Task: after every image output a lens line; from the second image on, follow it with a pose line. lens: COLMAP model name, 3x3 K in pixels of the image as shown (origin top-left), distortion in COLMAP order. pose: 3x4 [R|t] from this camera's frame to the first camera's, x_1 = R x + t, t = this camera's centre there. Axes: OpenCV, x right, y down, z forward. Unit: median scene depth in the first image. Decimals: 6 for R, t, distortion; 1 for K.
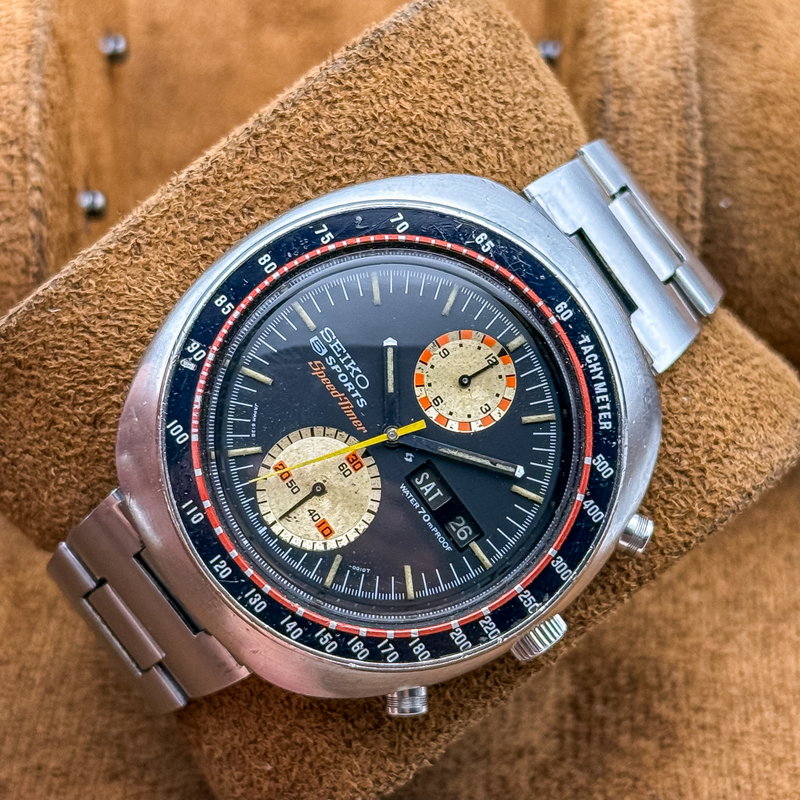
lens RADIAL K [[2602.6, 0, 400.0], [0, 2602.6, 400.0], [0, 0, 1]] dist [-0.079043, 1.164948]
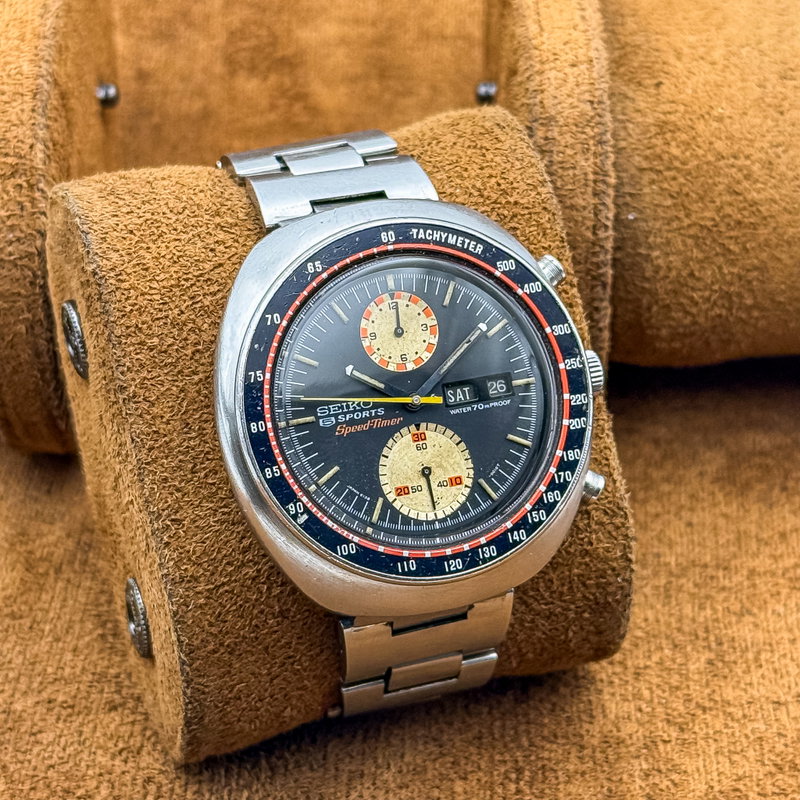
lens RADIAL K [[2602.6, 0, 400.0], [0, 2602.6, 400.0], [0, 0, 1]] dist [-0.079043, 1.164948]
pose [[0.422077, -0.892106, 0.161240, -0.211901], [0.877696, 0.446647, 0.173656, -0.215003], [-0.226937, 0.068224, 0.971517, -0.236856]]
